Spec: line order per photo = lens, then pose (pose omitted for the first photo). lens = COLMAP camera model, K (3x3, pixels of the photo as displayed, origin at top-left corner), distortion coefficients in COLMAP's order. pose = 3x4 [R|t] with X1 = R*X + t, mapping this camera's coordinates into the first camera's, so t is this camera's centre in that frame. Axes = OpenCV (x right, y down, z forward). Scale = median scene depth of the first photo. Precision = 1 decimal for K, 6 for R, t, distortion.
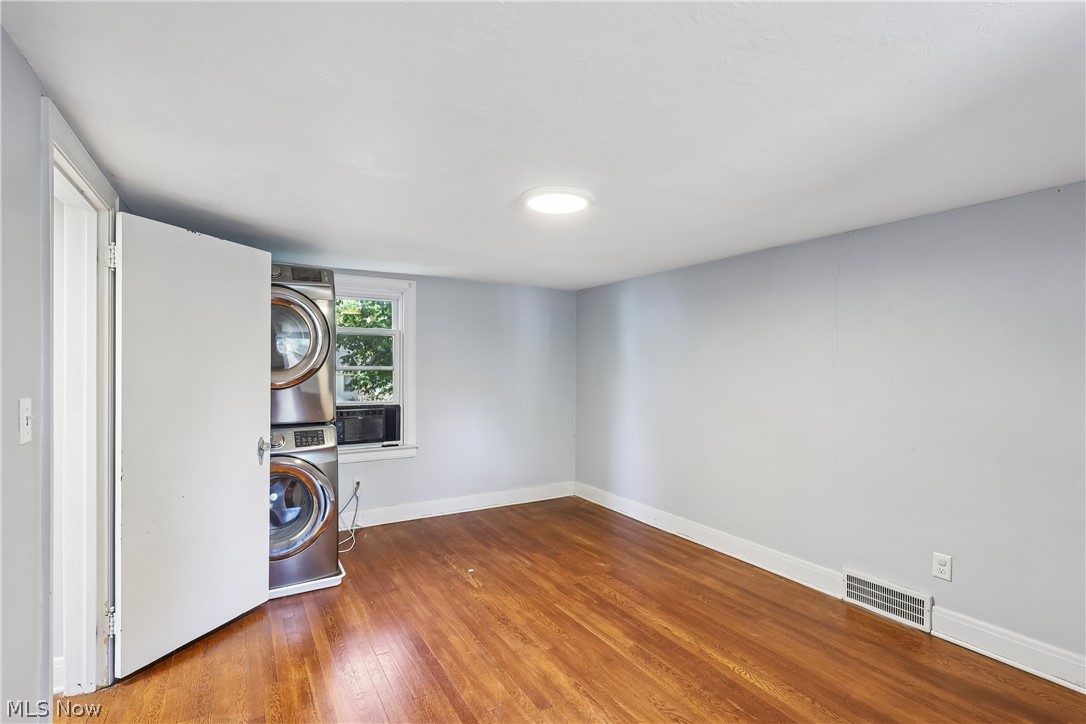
lens RADIAL K [[511.6, 0, 550.9], [0, 511.6, 365.2], [0, 0, 1]] dist [-0.002597, -0.000228]
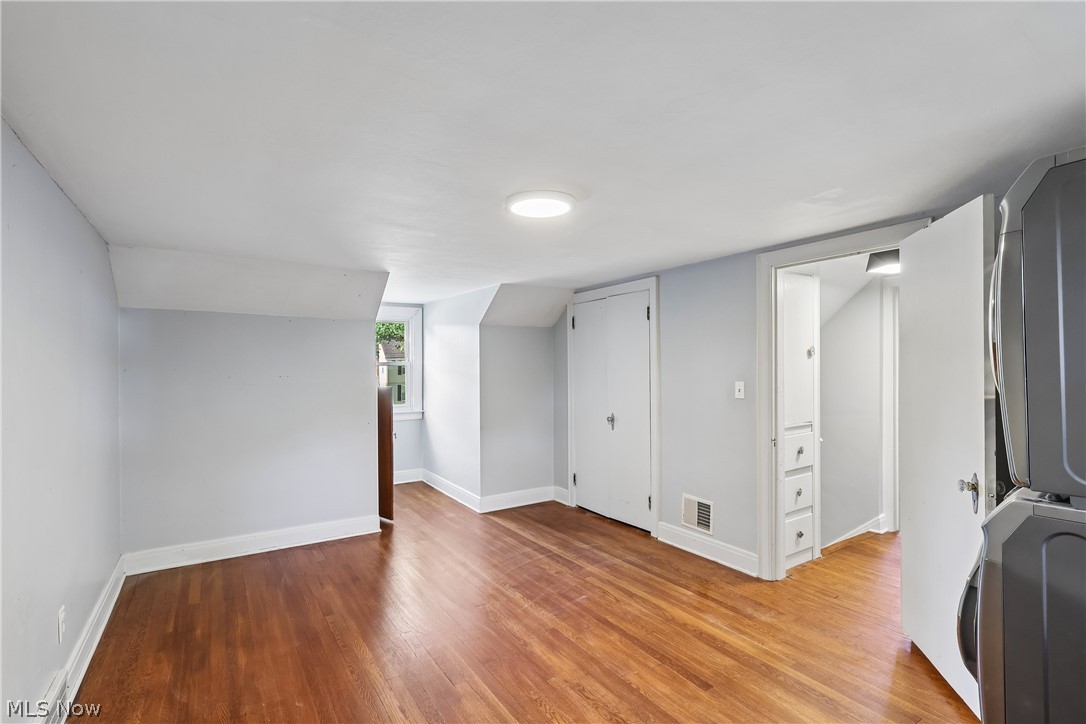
lens RADIAL K [[505.8, 0, 545.7], [0, 505.8, 358.9], [0, 0, 1]] dist [-0.001234, -0.000242]
pose [[-0.999457, 0.003390, -0.032776, 0.025595], [0.004145, 0.999727, -0.022981, 0.000333], [0.032689, -0.023105, -0.999198, 1.409256]]
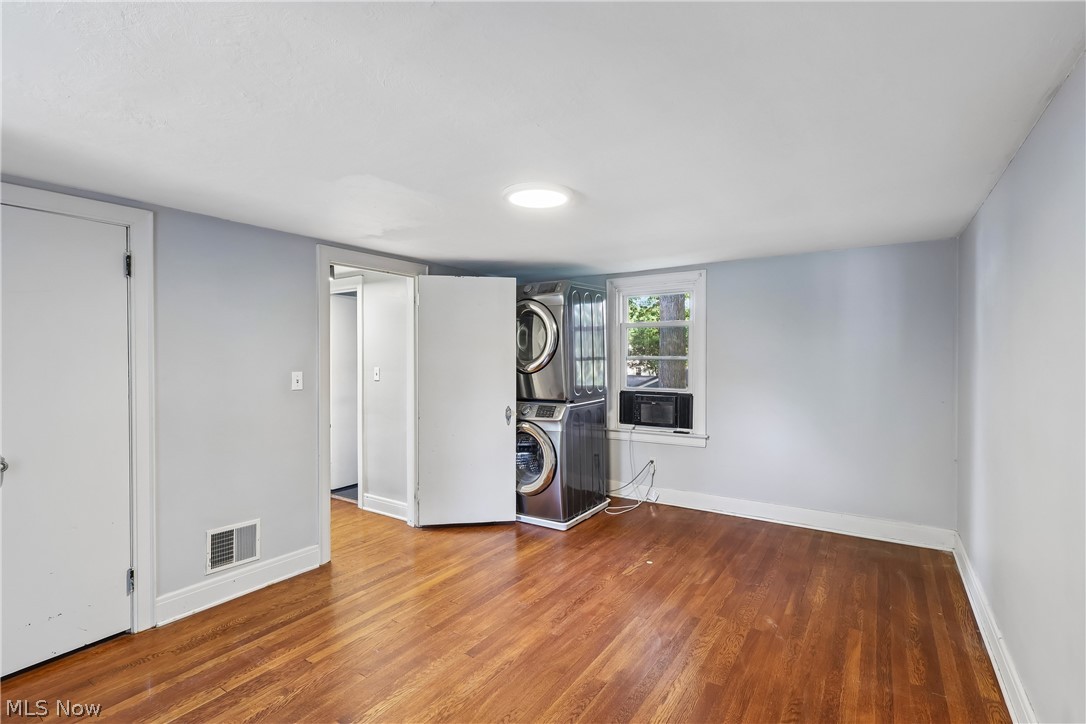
lens RADIAL K [[507.6, 0, 540.1], [0, 507.6, 353.0], [0, 0, 1]] dist [-0.000638, -0.000096]
pose [[0.414768, -0.010592, -0.909865, 0.668281], [0.010094, 0.999924, -0.007039, 0.000284], [0.909871, -0.006265, 0.414844, 0.409252]]
